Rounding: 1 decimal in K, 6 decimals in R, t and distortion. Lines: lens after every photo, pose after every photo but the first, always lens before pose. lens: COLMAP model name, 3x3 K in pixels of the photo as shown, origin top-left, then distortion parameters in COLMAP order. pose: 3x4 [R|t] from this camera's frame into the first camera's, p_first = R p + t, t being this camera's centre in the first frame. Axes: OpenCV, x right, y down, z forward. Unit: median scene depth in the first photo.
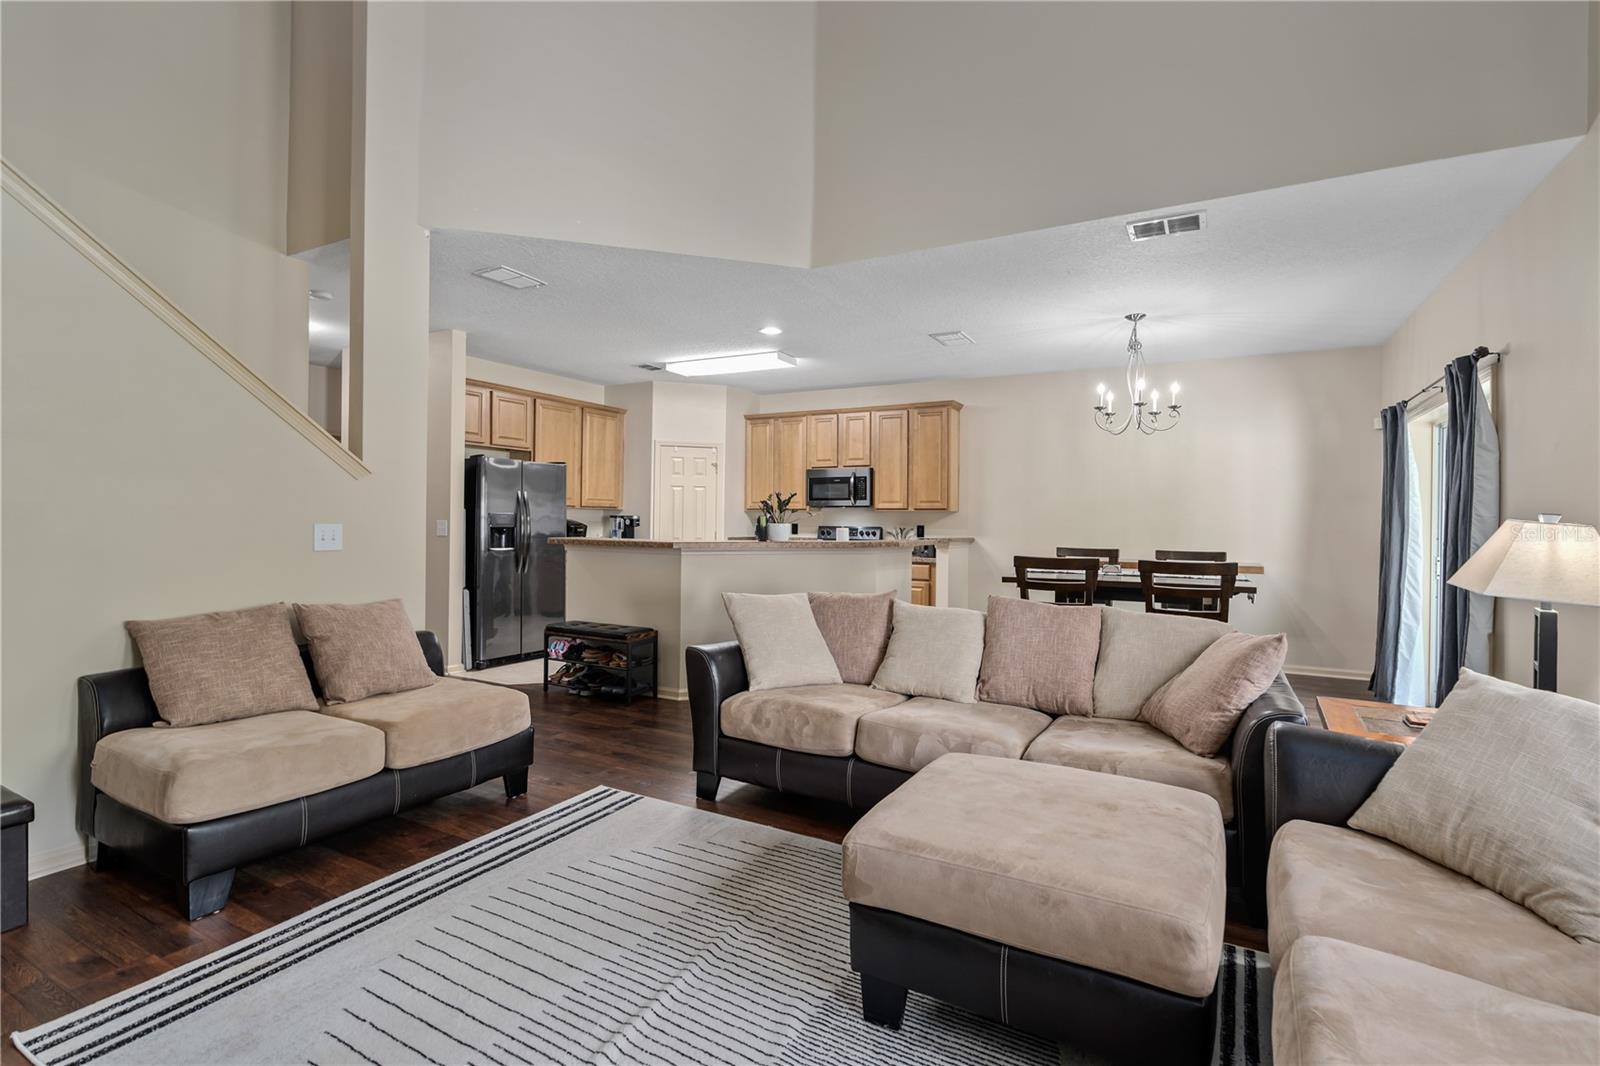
lens RADIAL K [[761.7, 0, 806.3], [0, 761.7, 520.3], [0, 0, 1]] dist [-0.001752, 0.000473]
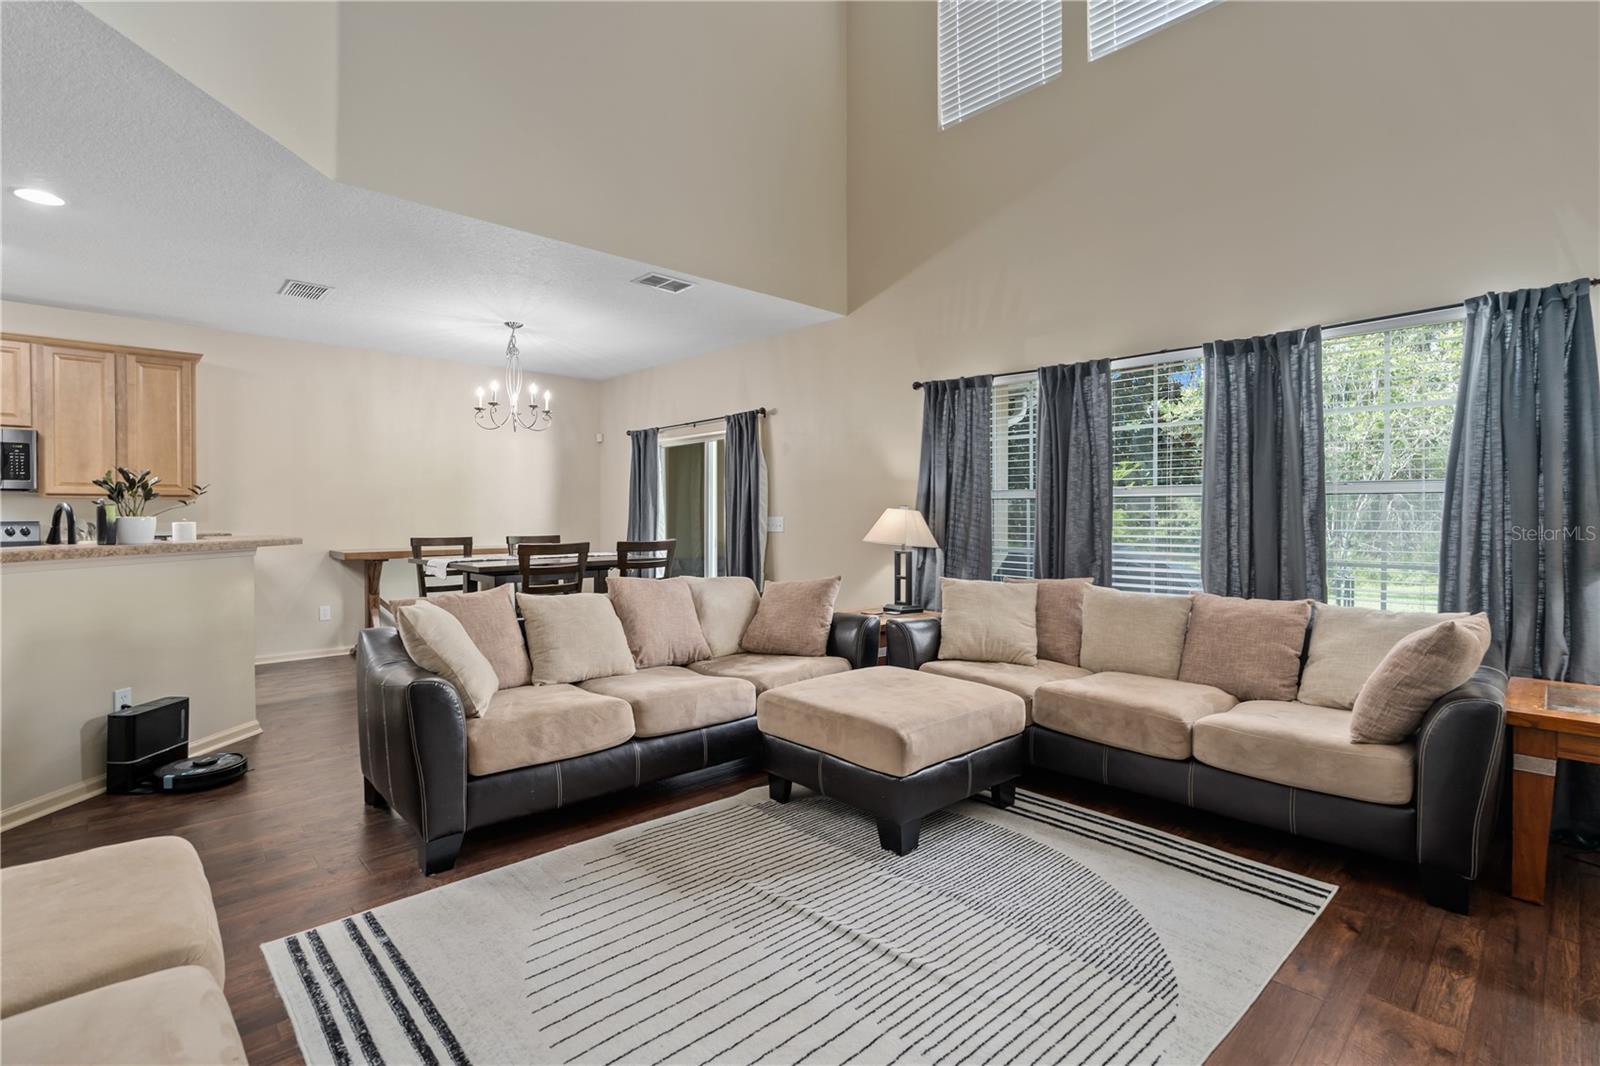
lens RADIAL K [[735.2, 0, 812.4], [0, 735.2, 520.1], [0, 0, 1]] dist [-0.003283, 0.000420]
pose [[0.303092, -0.017962, 0.952792, -0.817986], [0.003774, 0.999837, 0.017648, -0.002687], [-0.952954, -0.001753, 0.303111, 0.471620]]
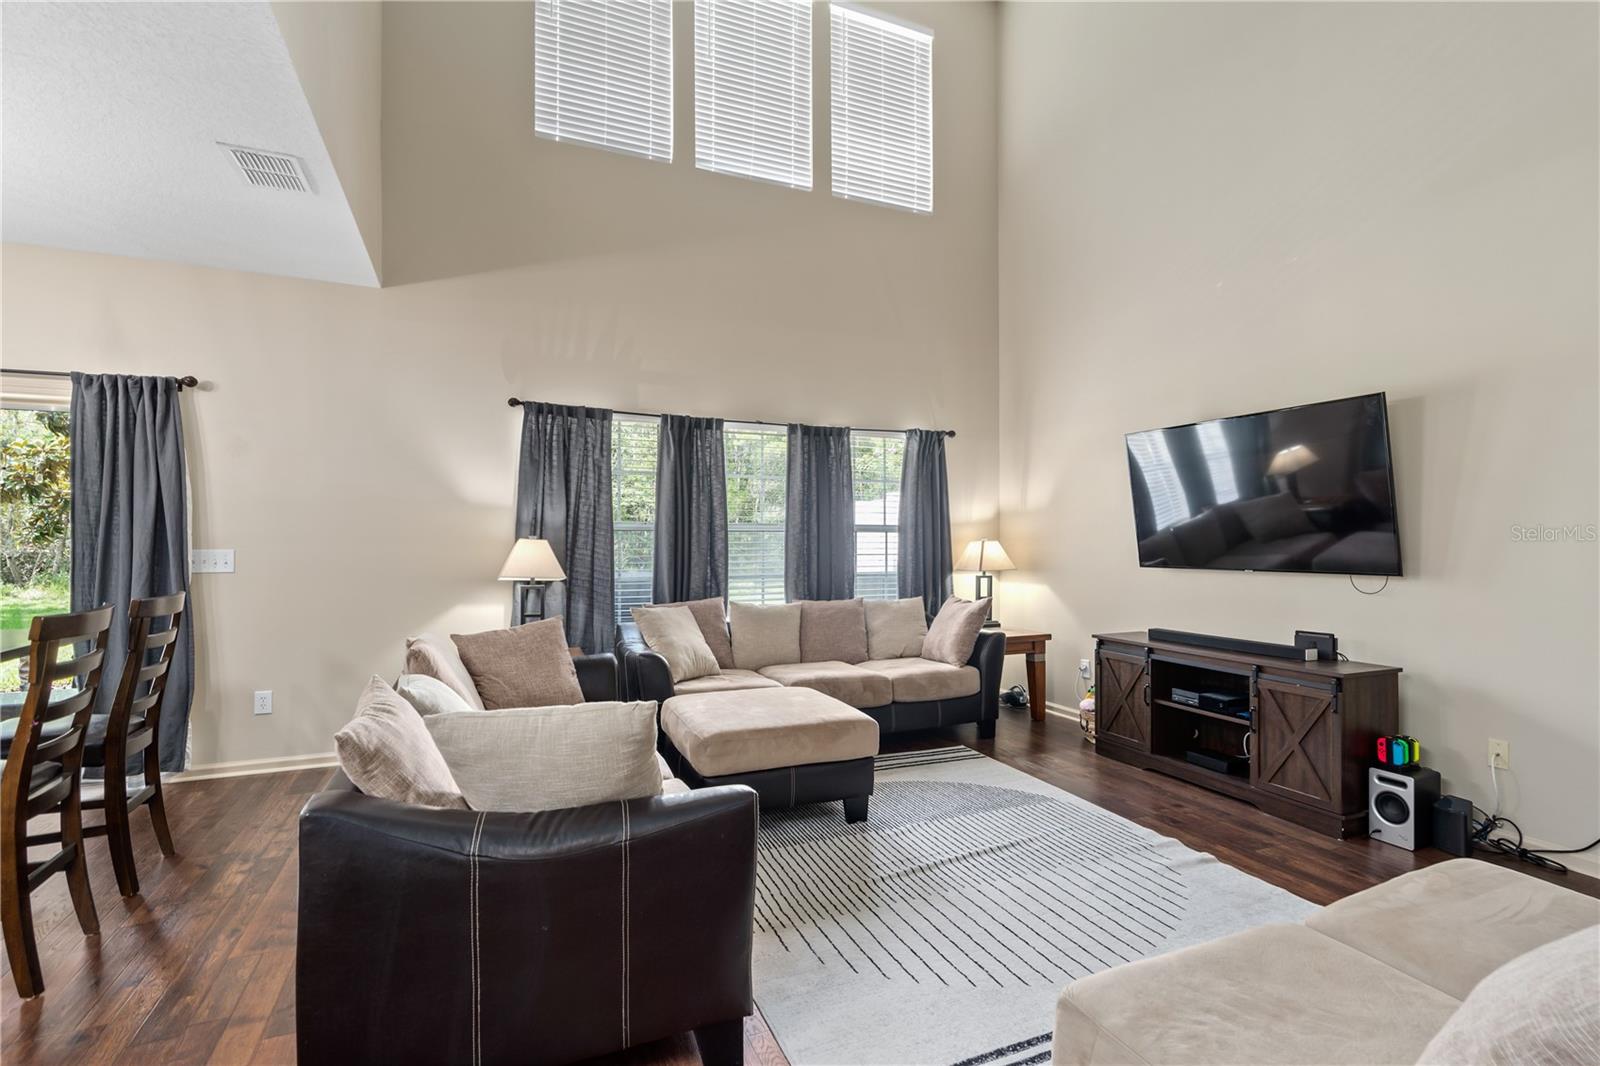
lens RADIAL K [[751.0, 0, 808.5], [0, 751.0, 532.7], [0, 0, 1]] dist [-0.006068, 0.000945]
pose [[-0.789081, -0.006557, 0.614254, -0.572704], [-0.009230, 0.999957, -0.001183, -0.014393], [-0.614220, -0.006603, -0.789107, 1.584197]]
